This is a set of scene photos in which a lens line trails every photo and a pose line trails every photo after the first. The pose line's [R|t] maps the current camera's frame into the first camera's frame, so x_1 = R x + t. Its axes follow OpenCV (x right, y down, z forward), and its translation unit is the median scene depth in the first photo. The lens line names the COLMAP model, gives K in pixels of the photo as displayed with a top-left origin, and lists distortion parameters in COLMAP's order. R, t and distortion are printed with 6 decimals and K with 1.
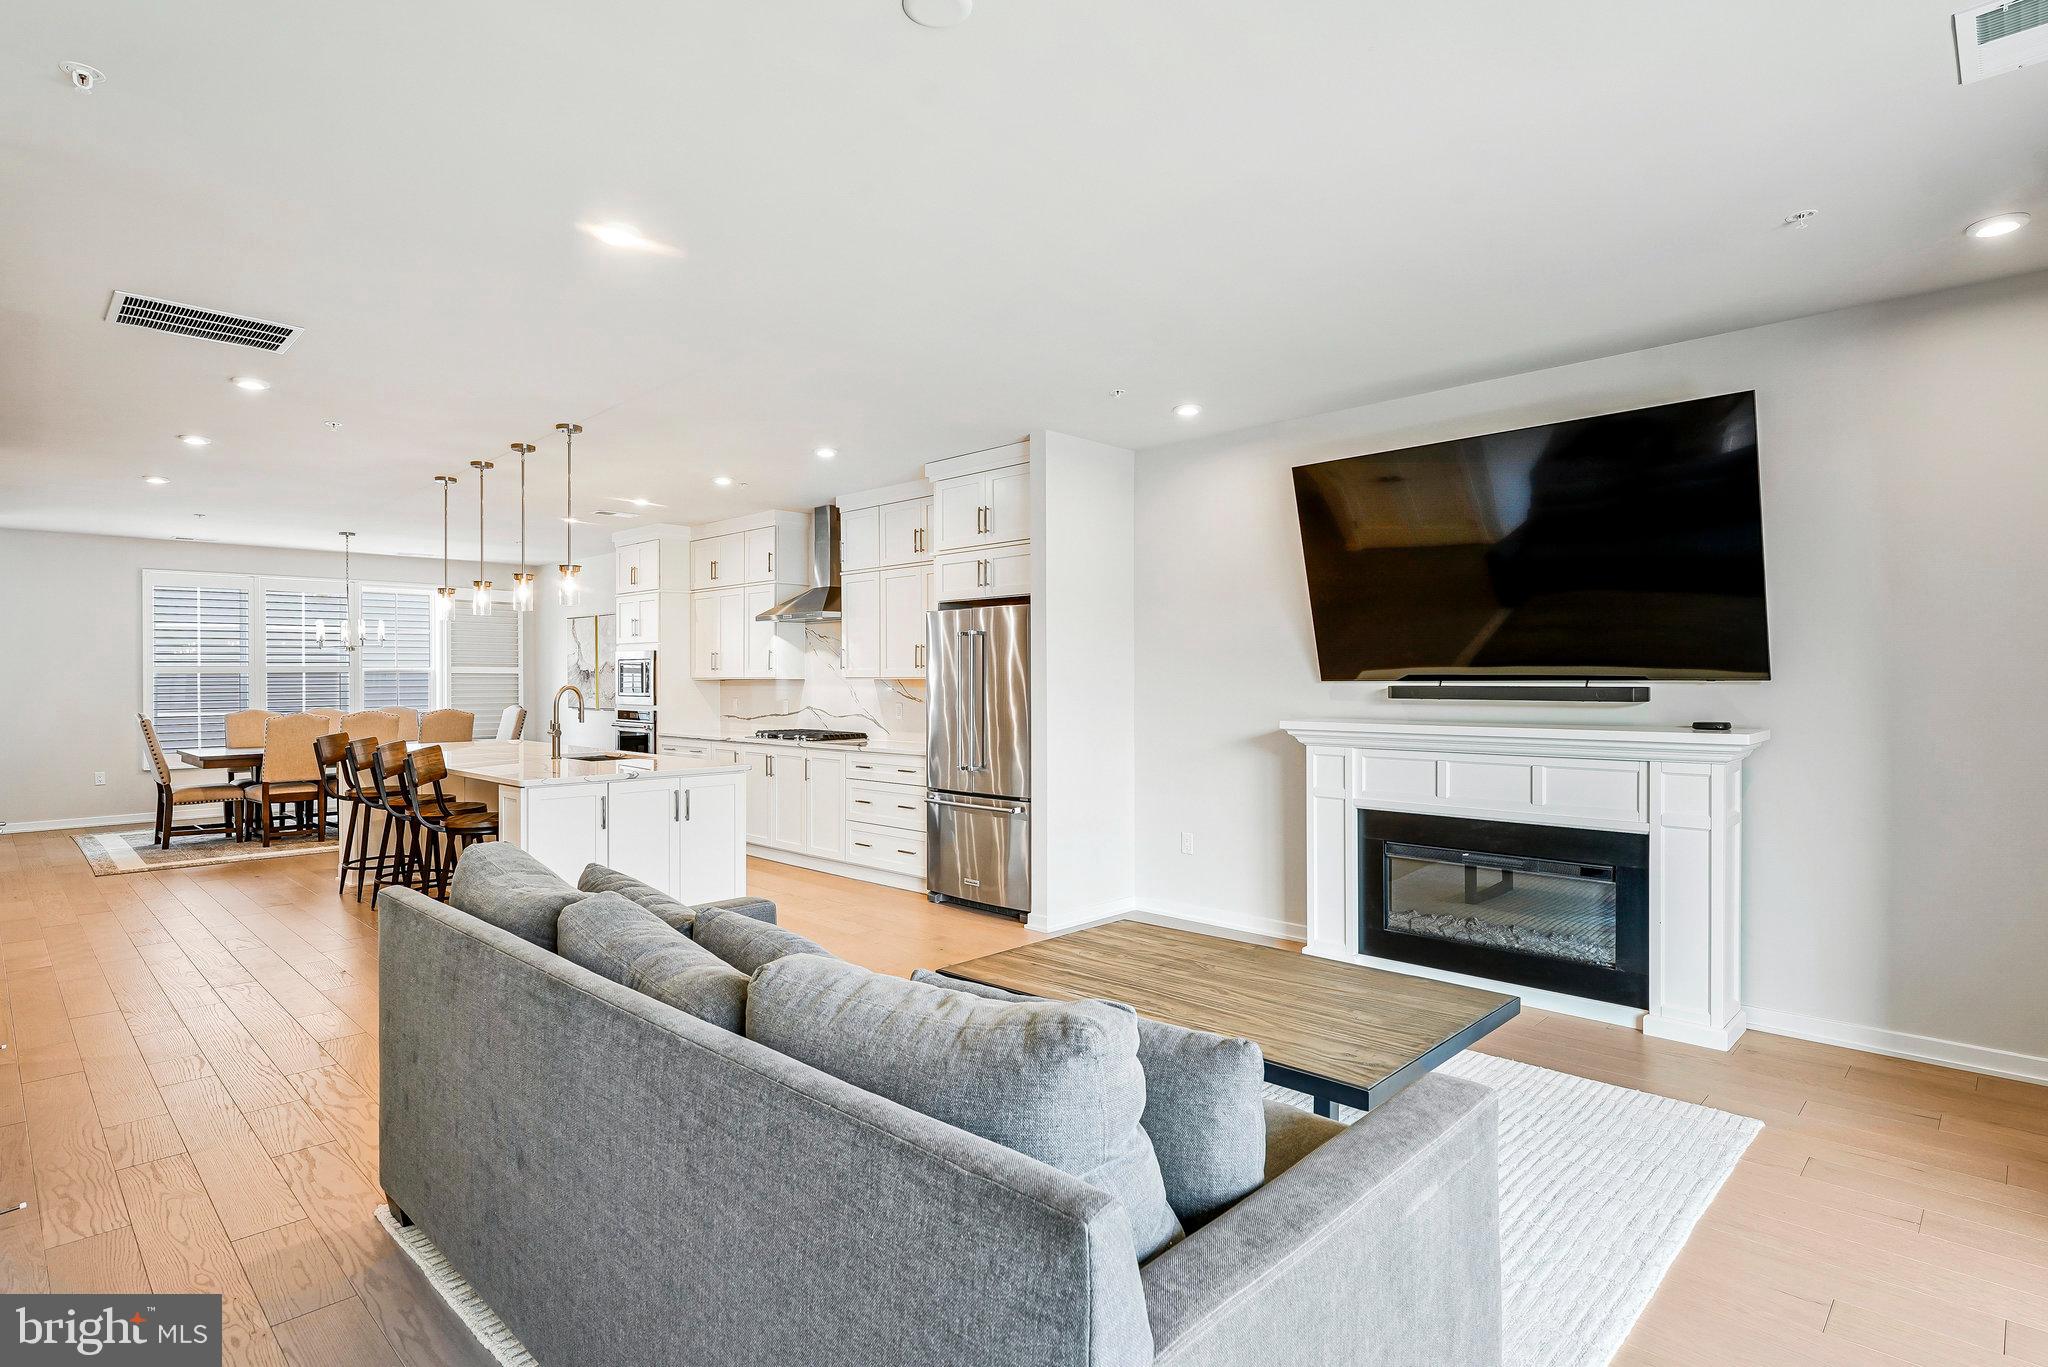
lens RADIAL K [[1035.4, 0, 989.8], [0, 1035.4, 677.8], [0, 0, 1]] dist [0.003366, -0.000796]
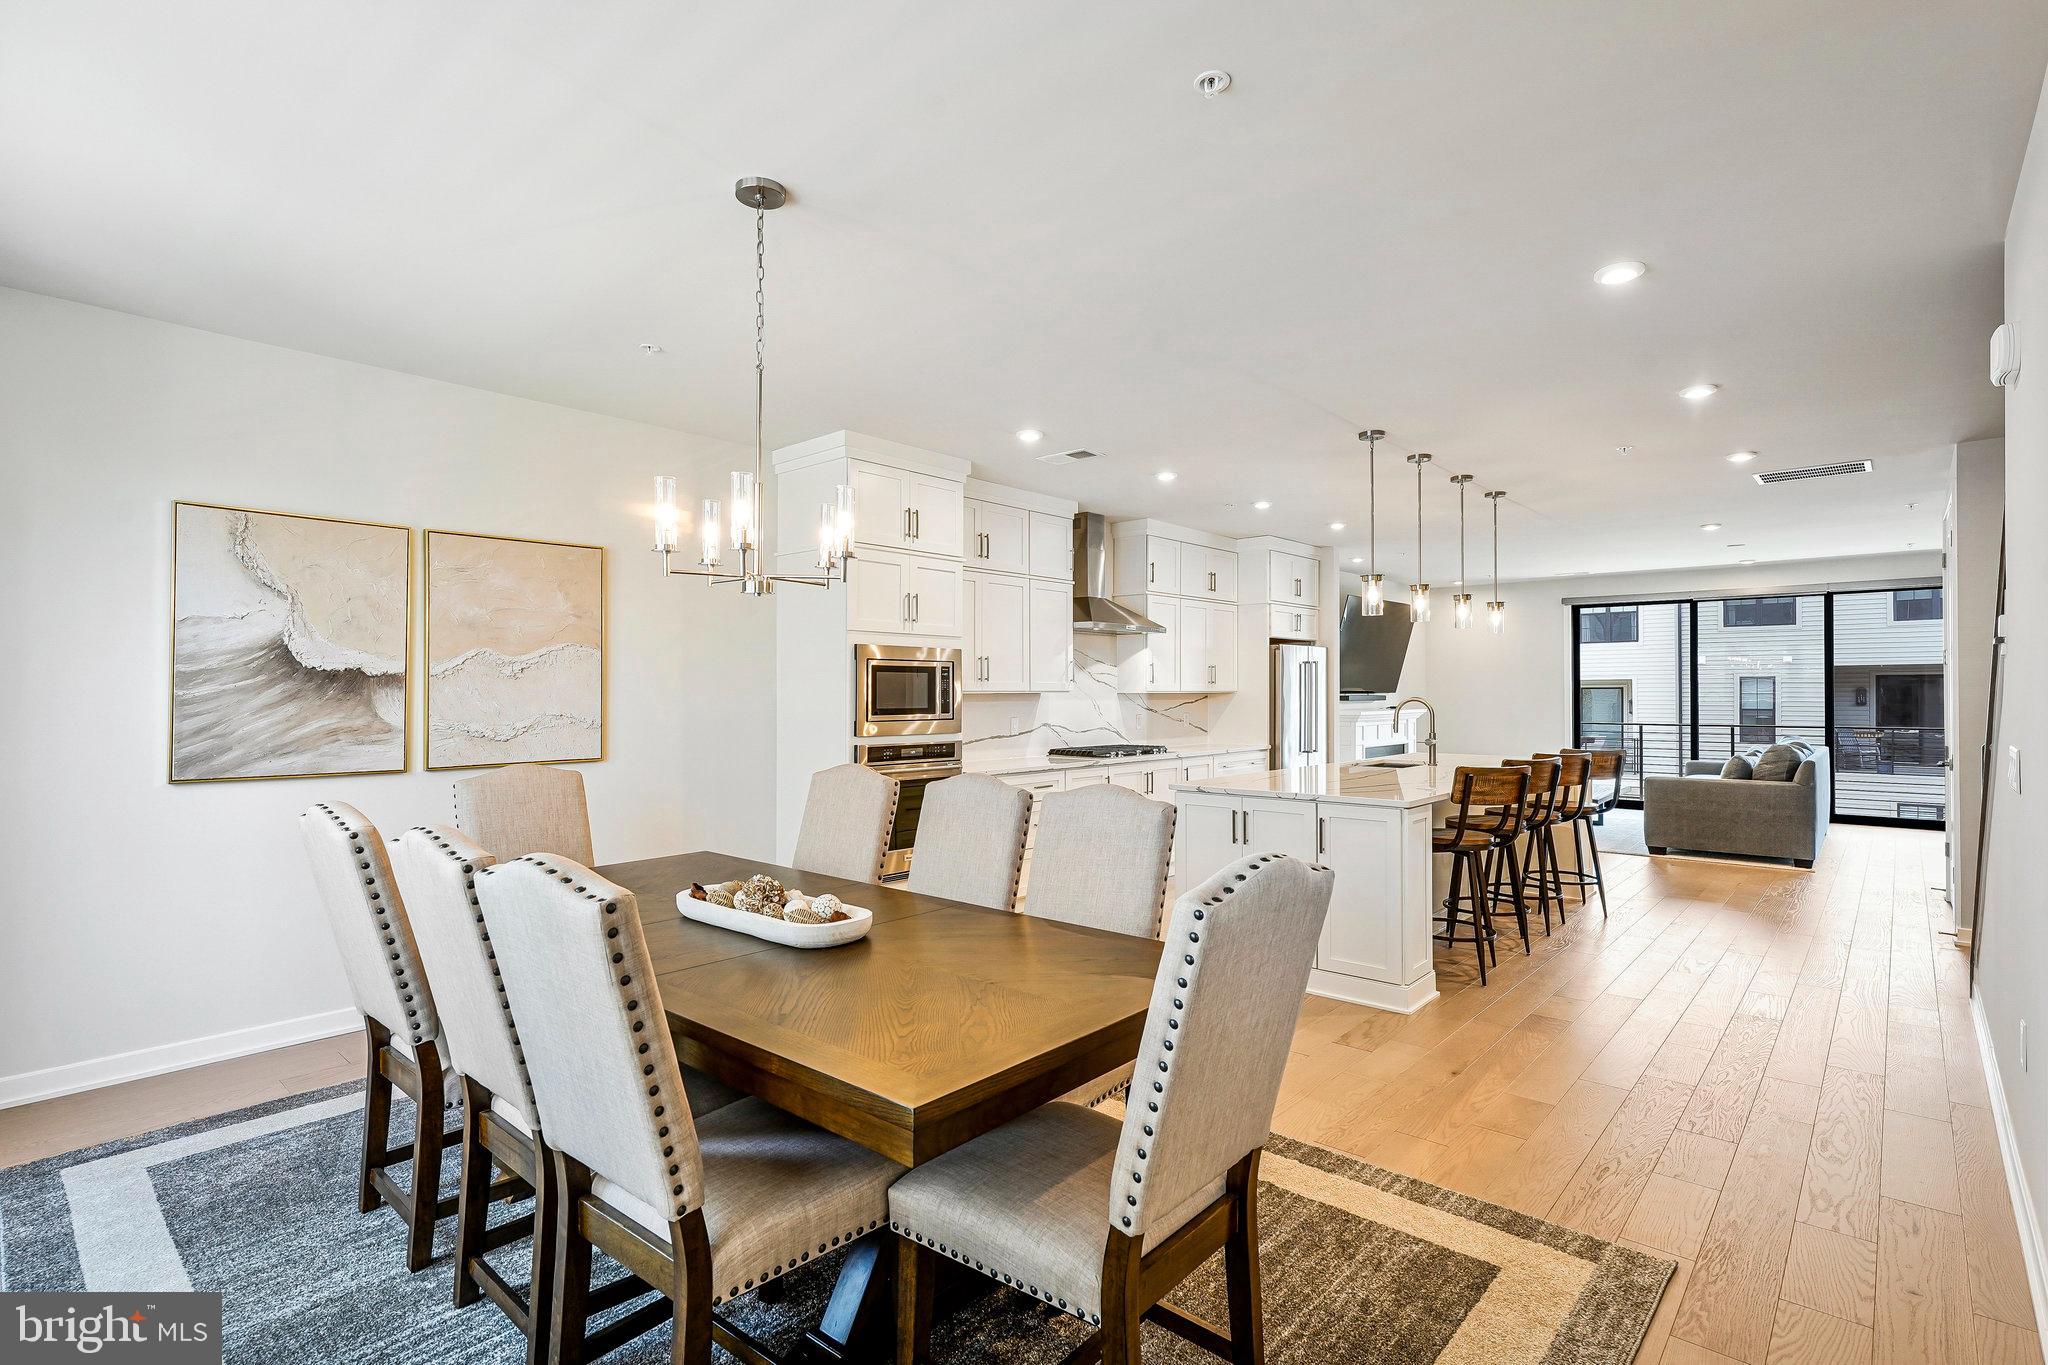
lens RADIAL K [[1020.3, 0, 1022.4], [0, 1020.3, 683.2], [0, 0, 1]] dist [-0.001108, 0.000334]
pose [[-0.068827, 0.011589, 0.997561, -1.019789], [0.000704, 0.999933, -0.011568, 0.002722], [-0.997628, -0.000094, -0.068831, 1.052830]]
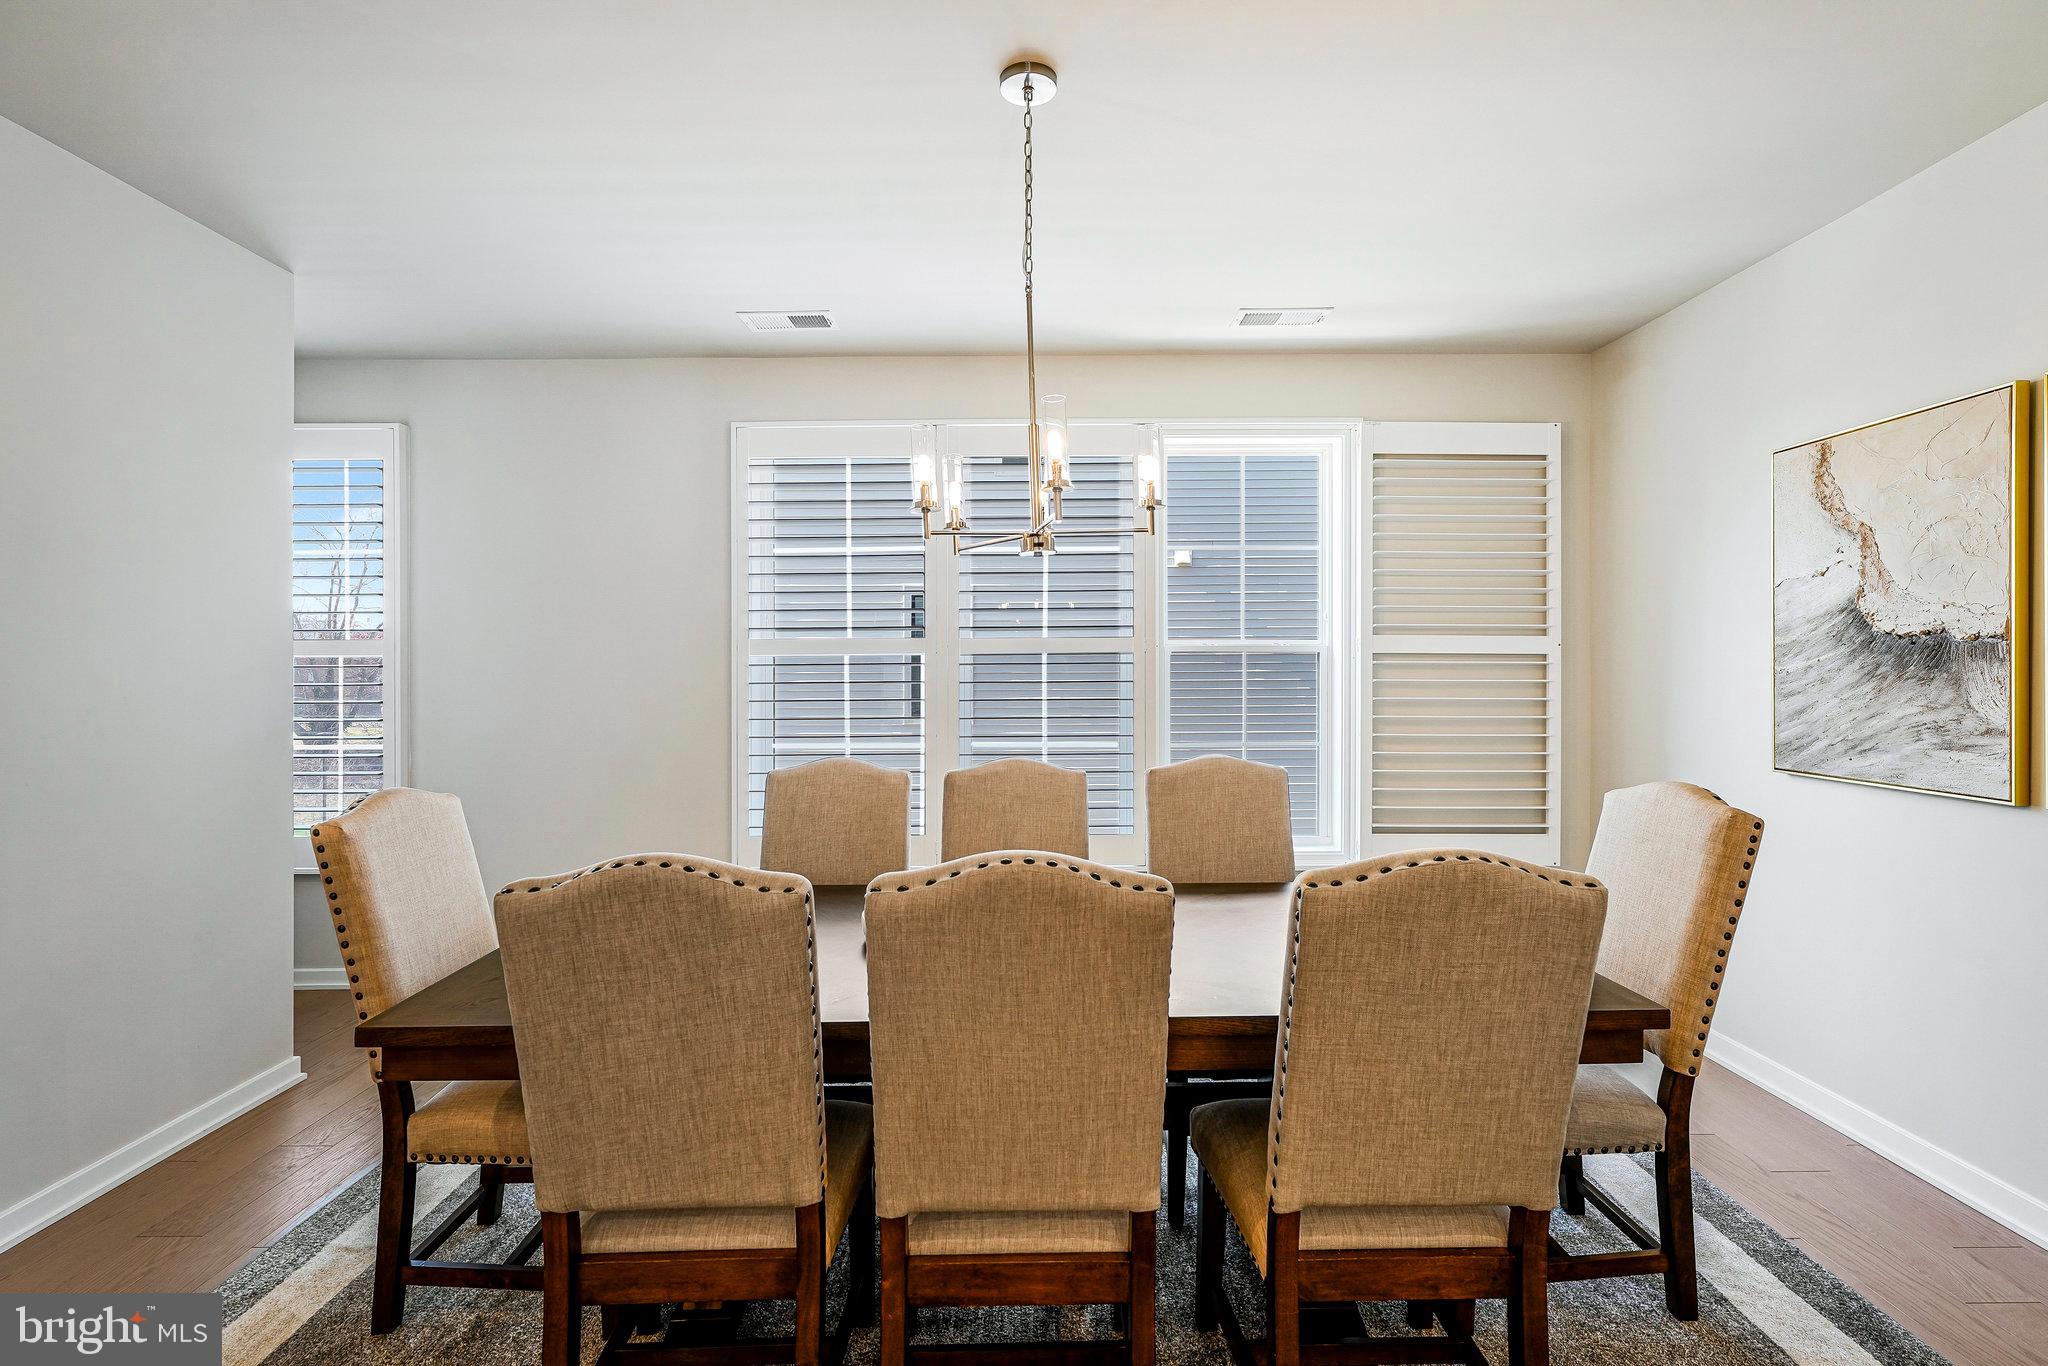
lens RADIAL K [[942.4, 0, 1019.2], [0, 942.4, 682.6], [0, 0, 1]] dist [-0.000373, 0.001428]
pose [[0.706326, 0.012497, -0.707777, -0.511435], [-0.004238, 0.999901, 0.013426, 0.003078], [0.707874, -0.006484, 0.706309, 0.930387]]
